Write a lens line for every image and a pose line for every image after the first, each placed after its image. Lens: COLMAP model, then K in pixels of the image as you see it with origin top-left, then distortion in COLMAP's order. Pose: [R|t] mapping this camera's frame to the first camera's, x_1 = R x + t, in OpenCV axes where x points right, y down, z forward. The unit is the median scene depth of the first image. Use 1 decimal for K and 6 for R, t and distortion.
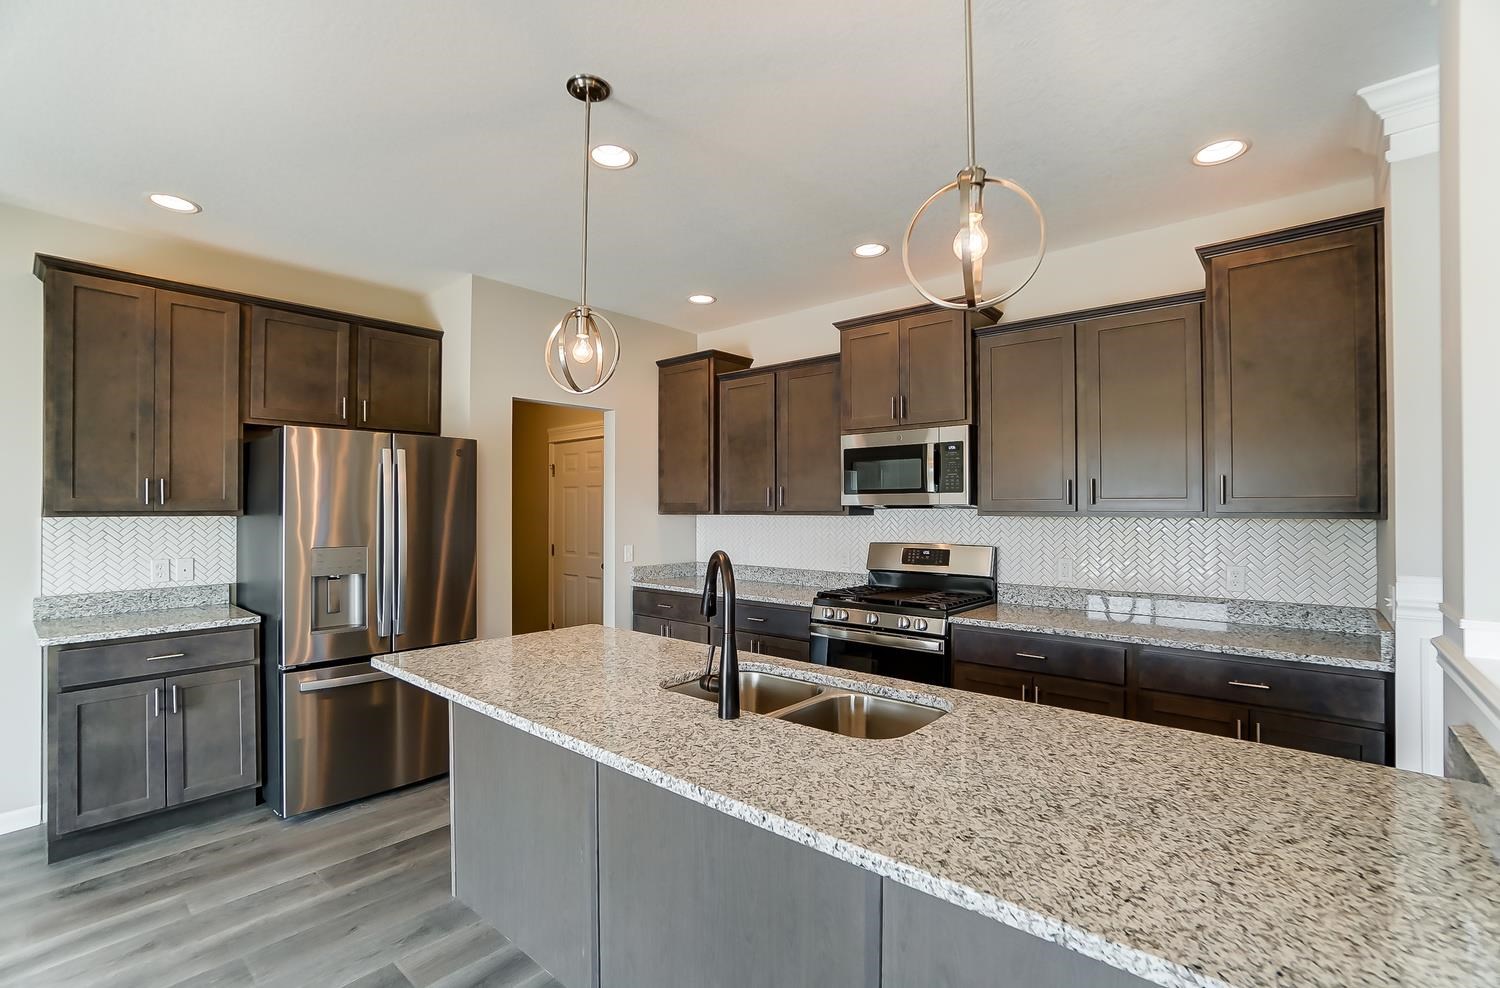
lens RADIAL K [[668.9, 0, 756.9], [0, 668.9, 501.2], [0, 0, 1]] dist [-0.055181, 0.020307]
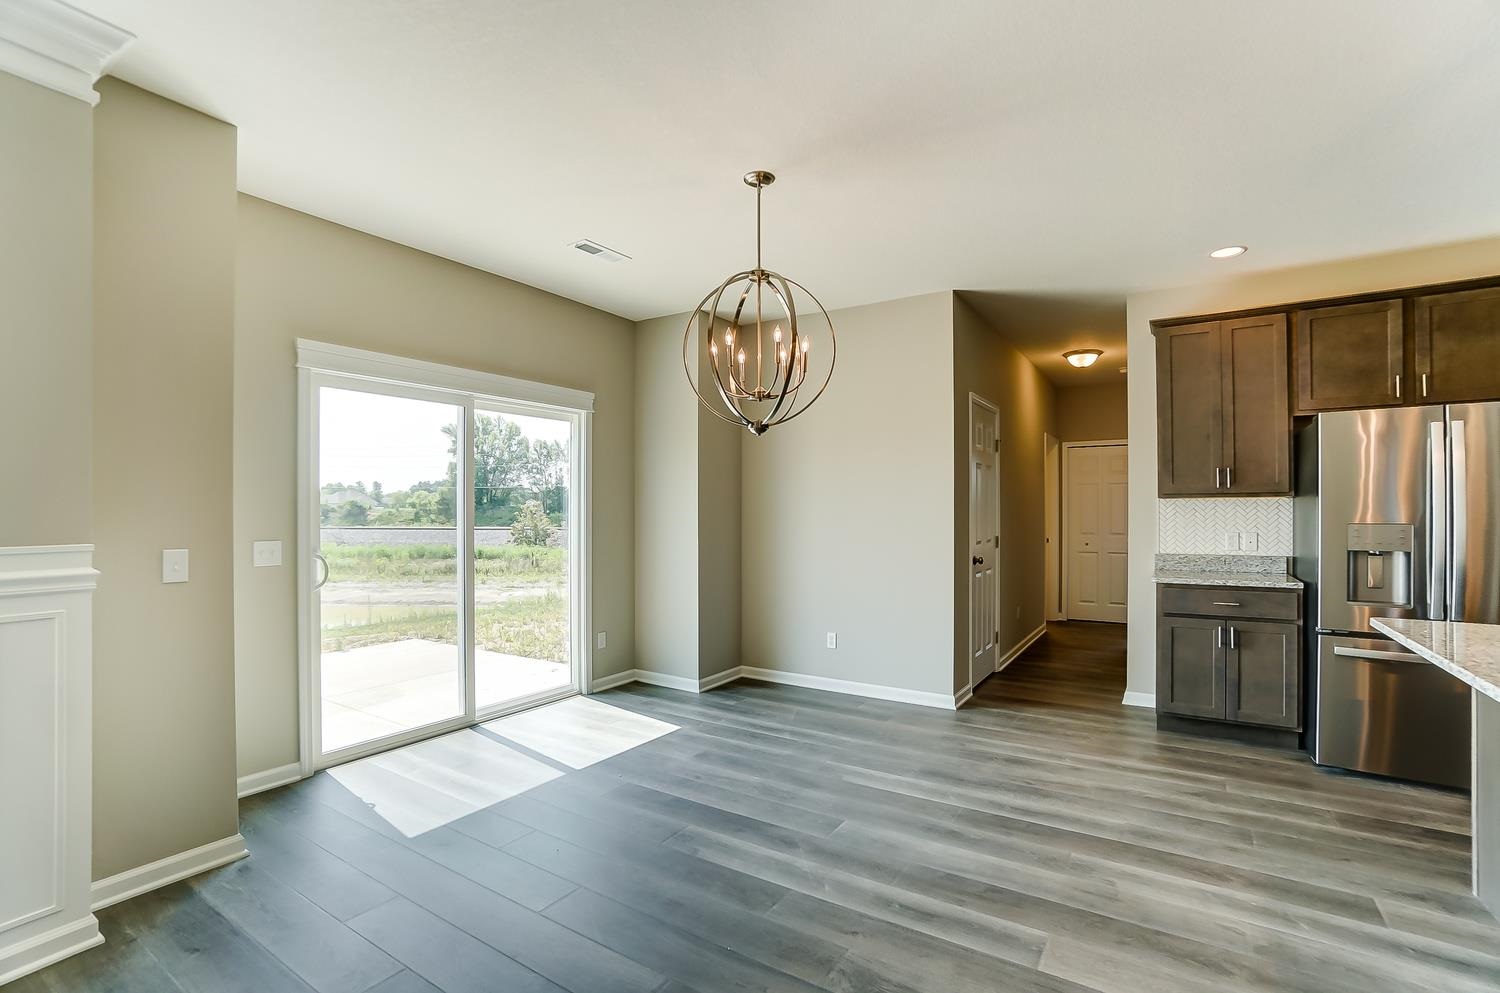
lens RADIAL K [[668.9, 0, 756.9], [0, 668.9, 503.7], [0, 0, 1]] dist [-0.055181, 0.020307]
pose [[0.132356, -0.007811, -0.991171, 0.239835], [0.010545, 0.999923, -0.006472, 0.035396], [0.991146, -0.009595, 0.132428, -0.096128]]
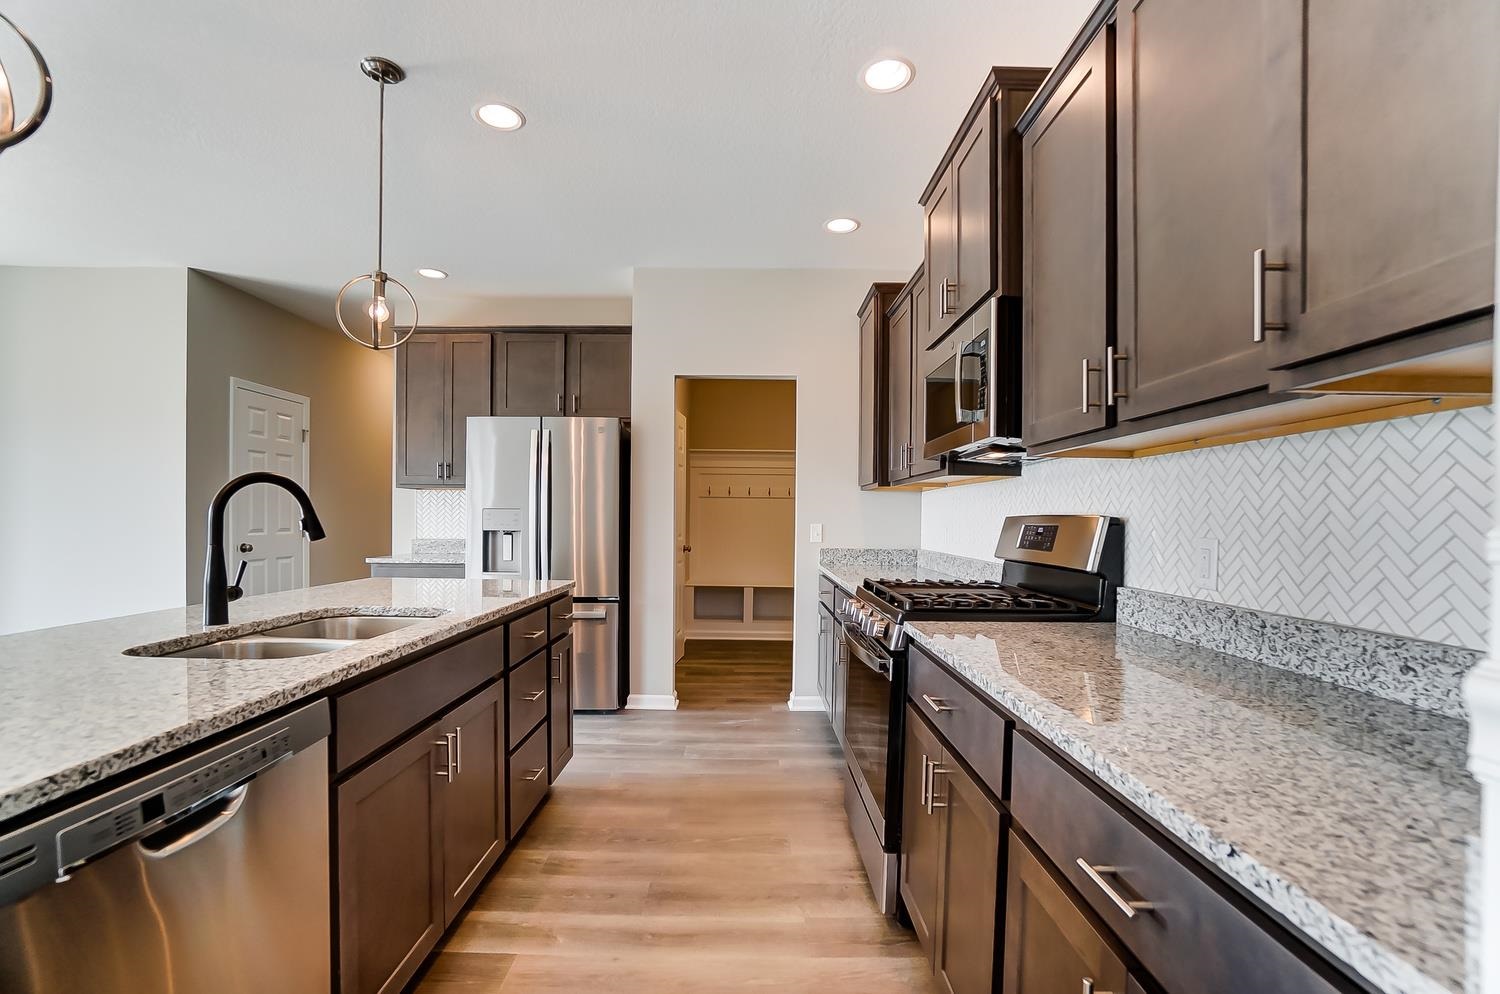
lens RADIAL K [[668.9, 0, 756.9], [0, 668.9, 504.2], [0, 0, 1]] dist [-0.055181, 0.020307]
pose [[0.670285, -0.007916, -0.742062, 0.675653], [0.003047, 0.999964, -0.007914, 0.074721], [0.742098, 0.003043, 0.670285, 0.524799]]
